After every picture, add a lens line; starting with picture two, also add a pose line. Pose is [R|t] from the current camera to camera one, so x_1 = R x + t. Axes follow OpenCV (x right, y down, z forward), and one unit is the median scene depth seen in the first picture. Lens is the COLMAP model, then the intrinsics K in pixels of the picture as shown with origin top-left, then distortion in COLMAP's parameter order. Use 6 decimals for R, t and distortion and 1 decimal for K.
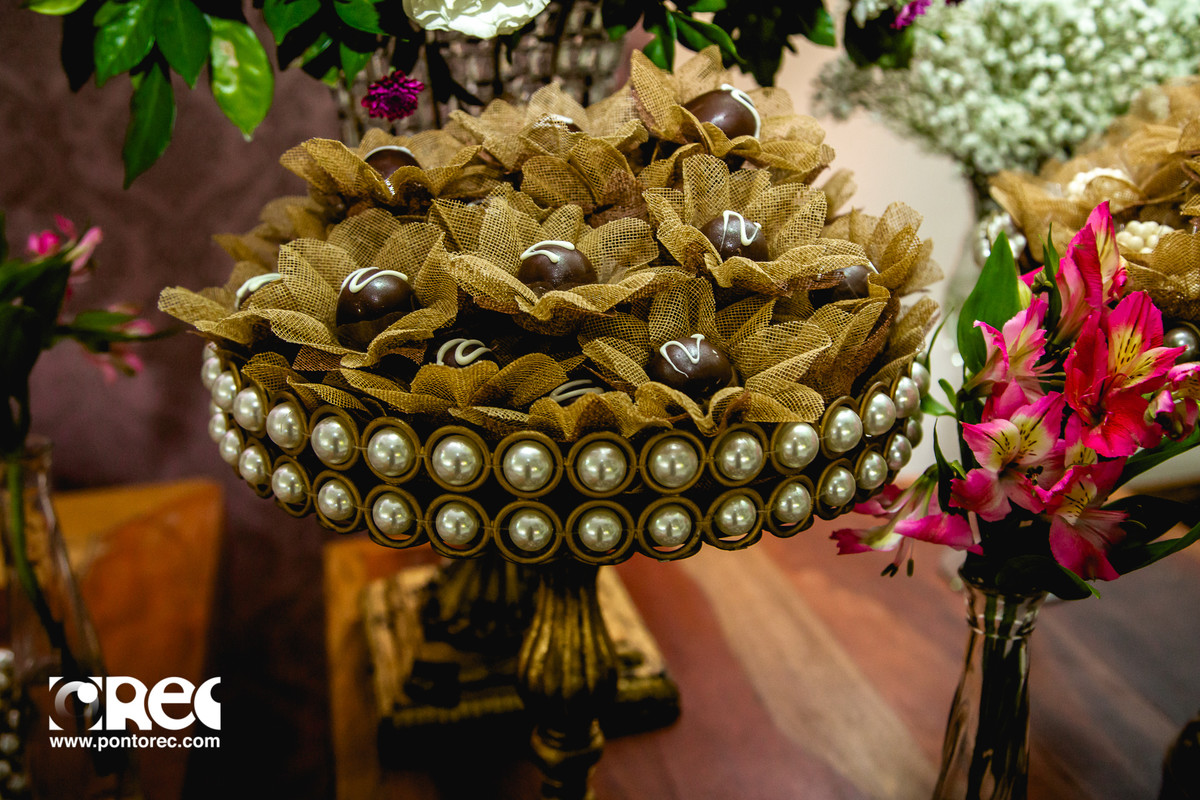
lens RADIAL K [[1296.6, 0, 600.0], [0, 1296.6, 400.0], [0, 0, 1]] dist [0.001181, 0.016294]
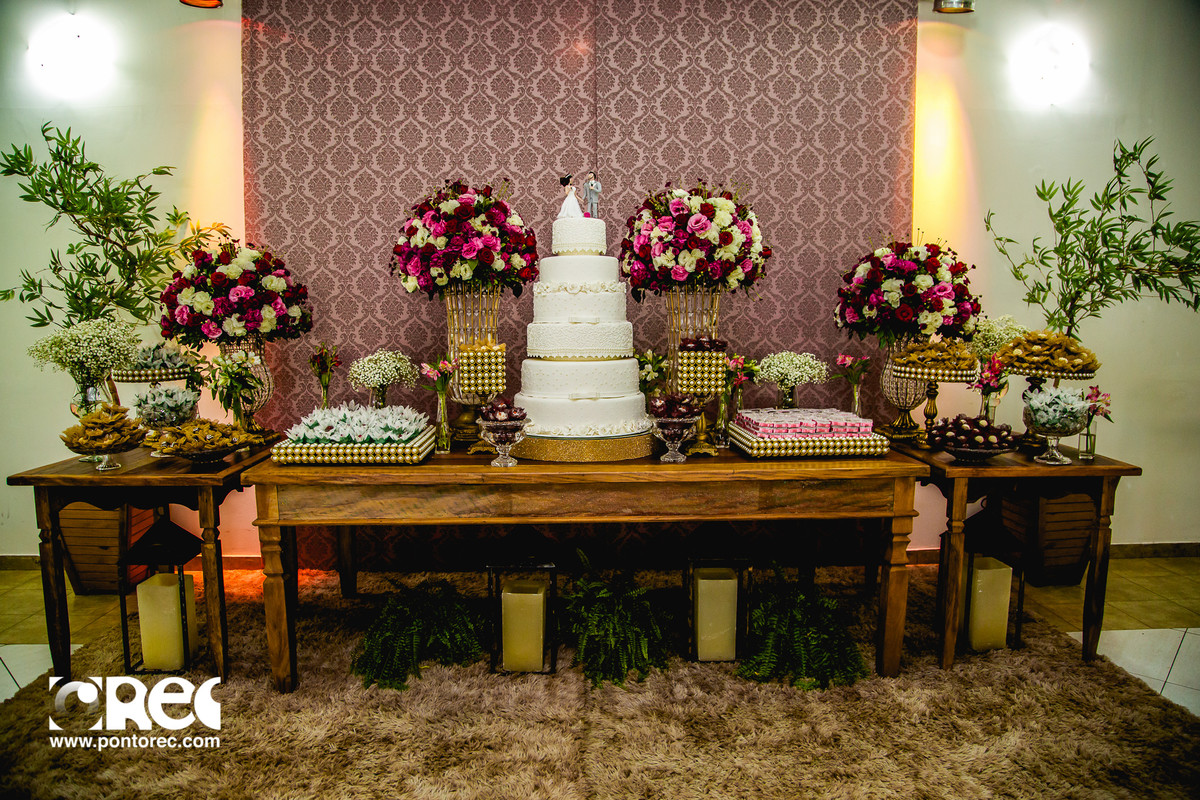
lens RADIAL K [[830.5, 0, 600.0], [0, 830.5, 400.0], [0, 0, 1]] dist [-0.128754, 0.087087]
pose [[0.984230, 0.042448, -0.171727, -1.458404], [-0.078713, 0.974472, -0.210260, 1.685397], [0.158418, 0.220461, 0.962445, -5.179551]]
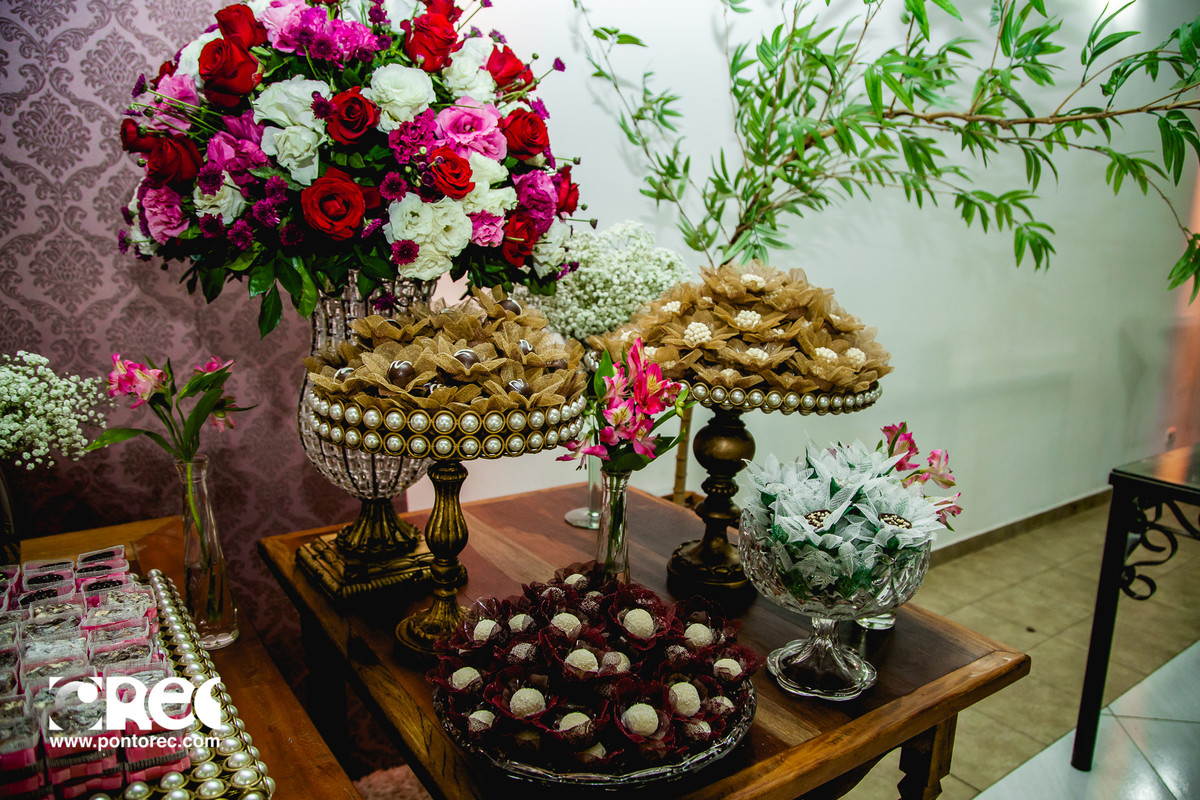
lens RADIAL K [[830.5, 0, 600.0], [0, 830.5, 400.0], [0, 0, 1]] dist [-0.128754, 0.087087]
pose [[0.927957, -0.026837, 0.371720, -0.410389], [0.077152, 0.989631, -0.121155, 0.214708], [-0.364614, 0.141106, 0.920405, -0.709475]]
